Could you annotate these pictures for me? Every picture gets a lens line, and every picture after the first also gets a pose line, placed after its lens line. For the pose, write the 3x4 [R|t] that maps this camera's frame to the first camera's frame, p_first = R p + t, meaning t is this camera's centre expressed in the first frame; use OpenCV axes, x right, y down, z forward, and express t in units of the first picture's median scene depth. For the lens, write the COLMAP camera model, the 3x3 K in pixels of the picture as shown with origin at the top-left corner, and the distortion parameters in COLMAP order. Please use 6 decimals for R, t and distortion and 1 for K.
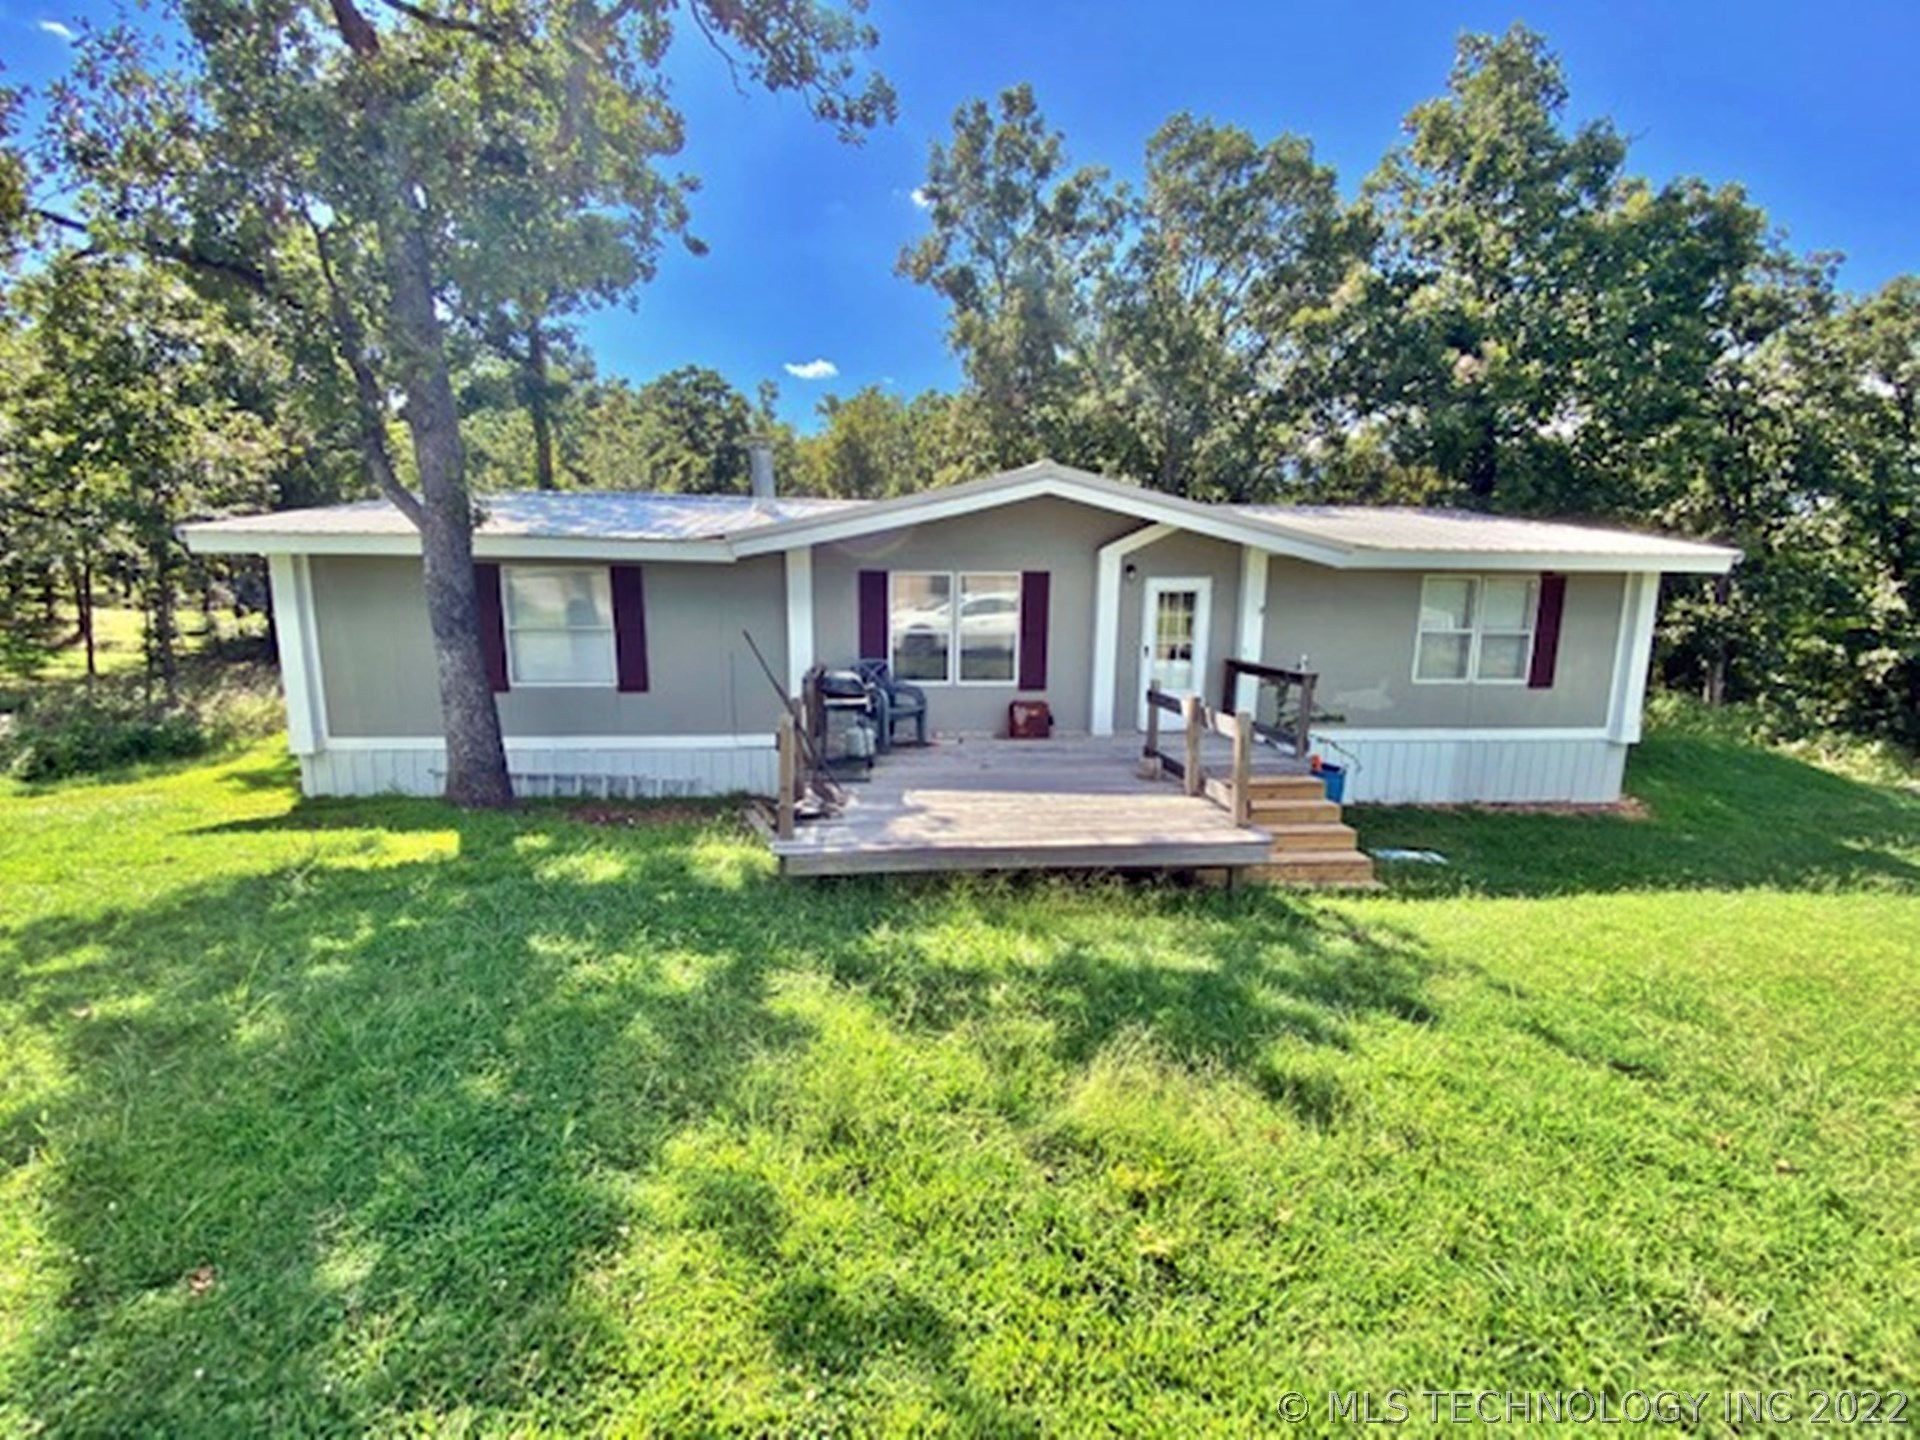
lens RADIAL K [[779.1, 0, 960.0], [0, 779.1, 720.0], [0, 0, 1]] dist [-0.015460, -0.000047]
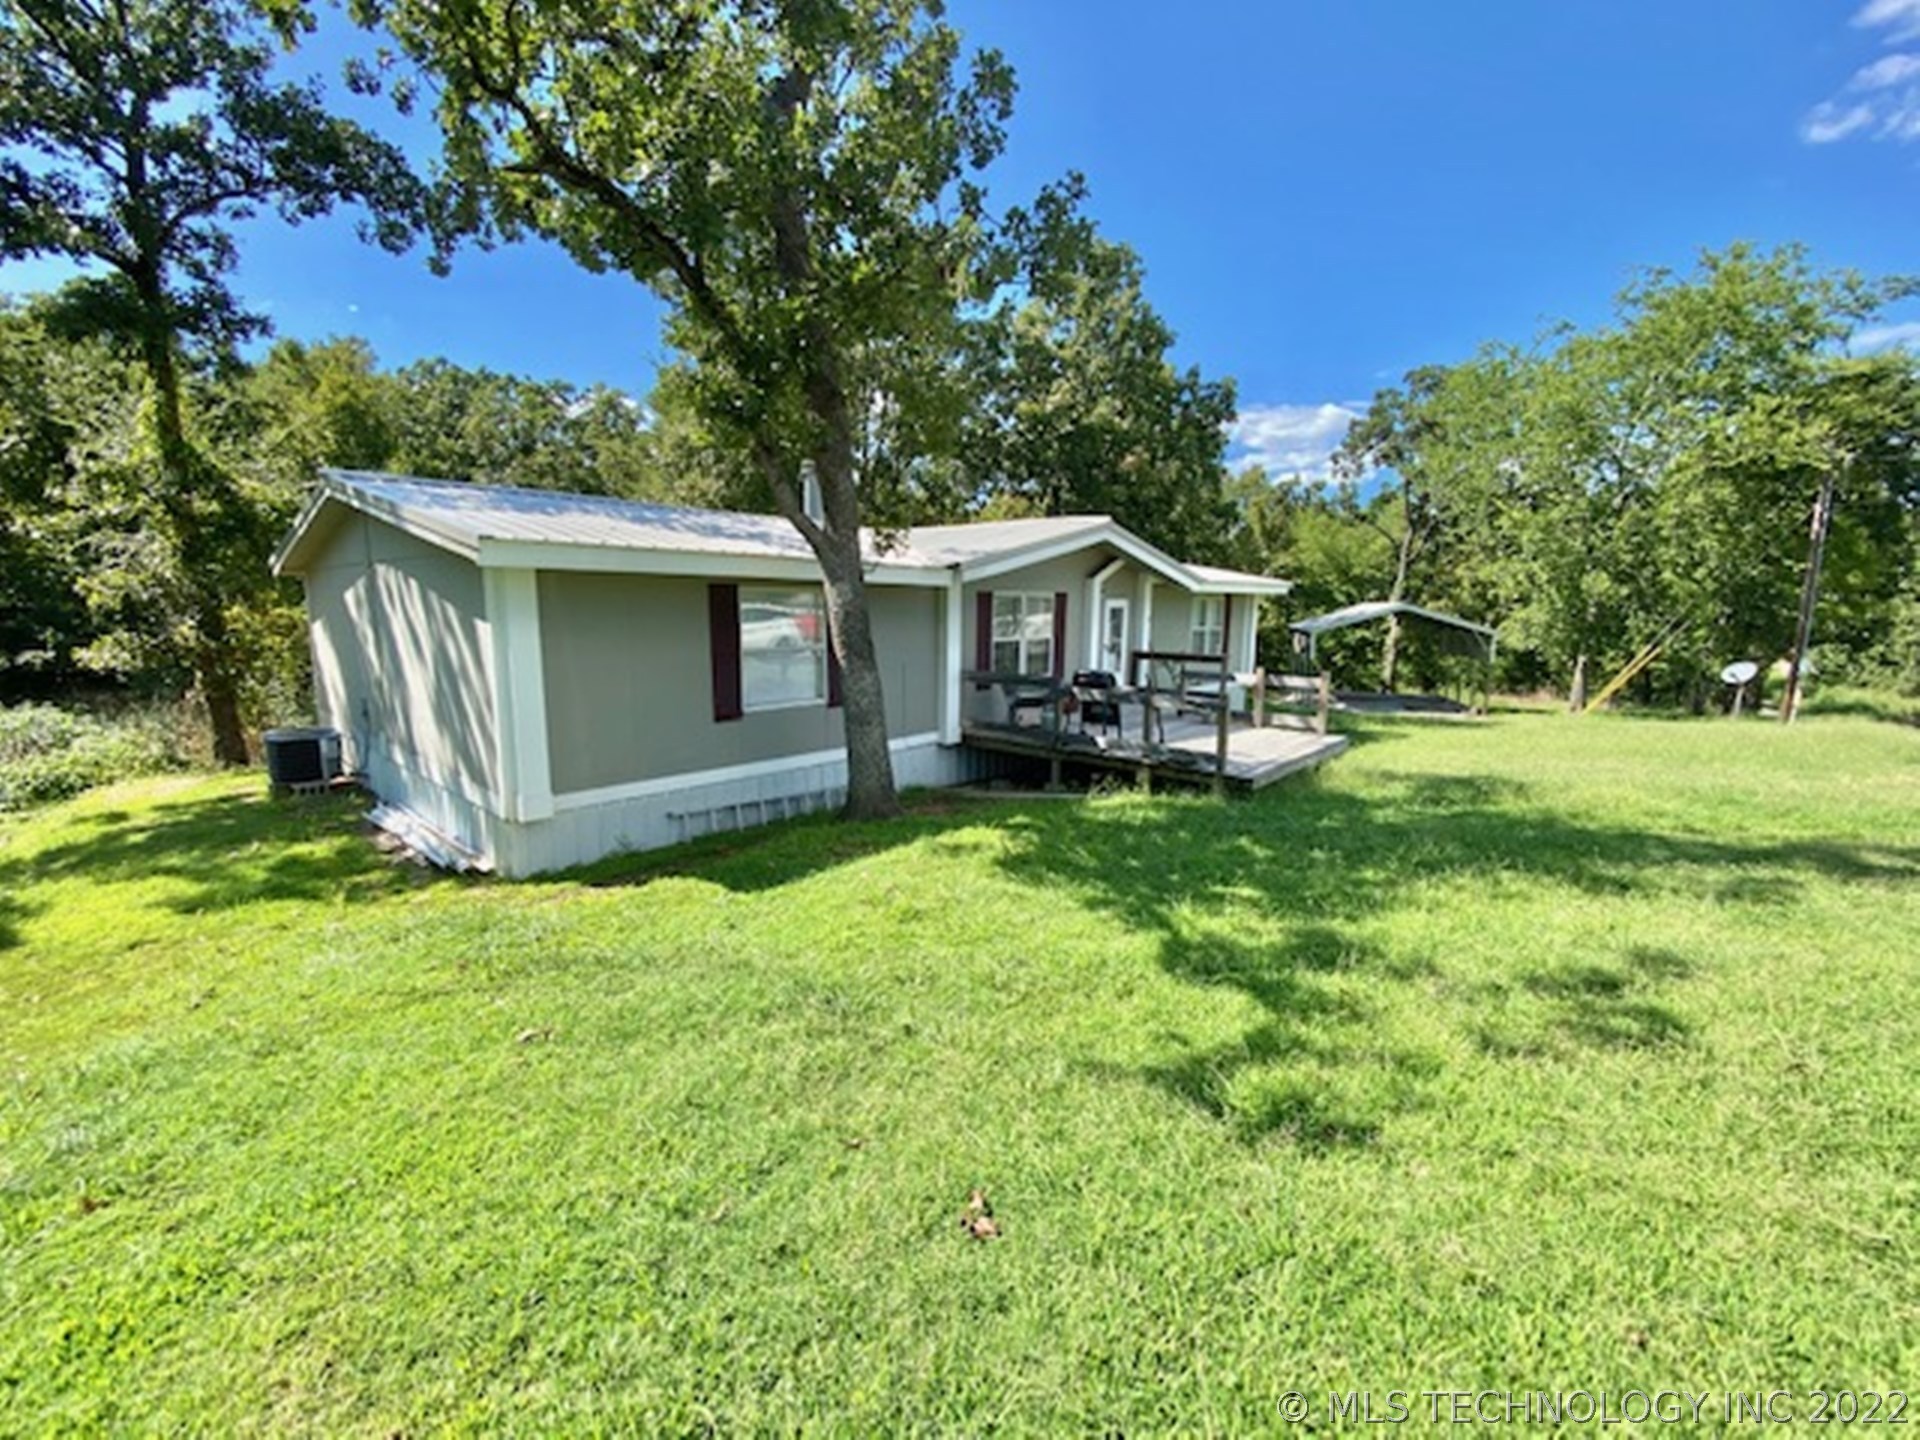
lens RADIAL K [[772.2, 0, 960.0], [0, 772.2, 720.0], [0, 0, 1]] dist [-0.000803, -0.000262]
pose [[0.748519, -0.103244, 0.655027, -0.948097], [0.109541, 0.993486, 0.031415, -0.032504], [-0.654003, 0.048238, 0.754952, 0.096482]]
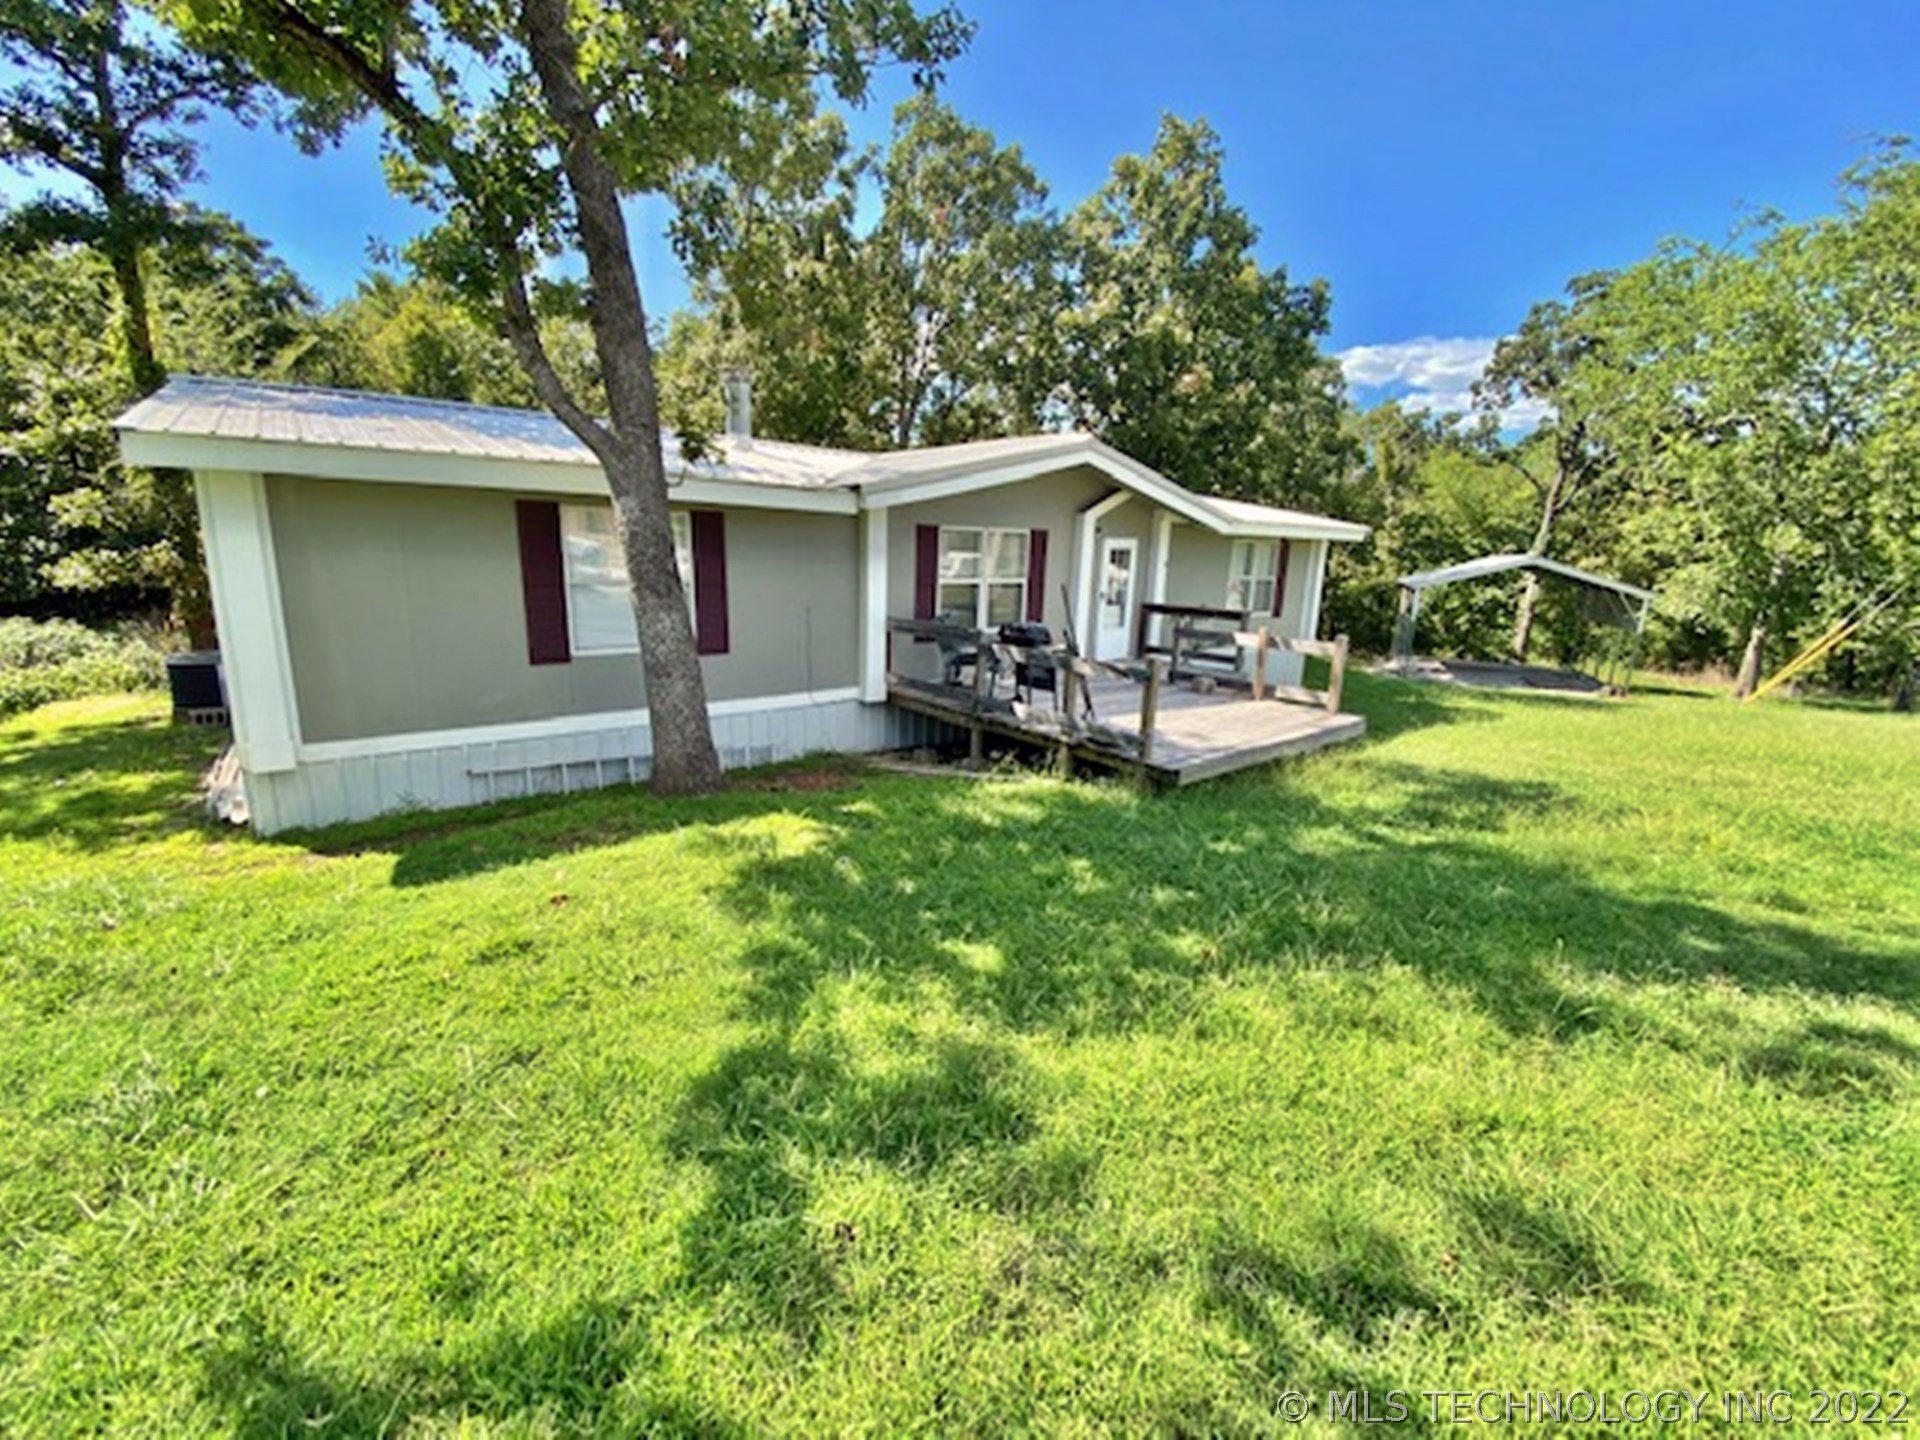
lens RADIAL K [[779.1, 0, 960.0], [0, 779.1, 720.0], [0, 0, 1]] dist [-0.015460, -0.000047]
pose [[0.839403, -0.102937, 0.533673, -0.646804], [0.068214, 0.994090, 0.084452, -0.016071], [-0.539212, -0.034485, 0.841464, 0.083223]]
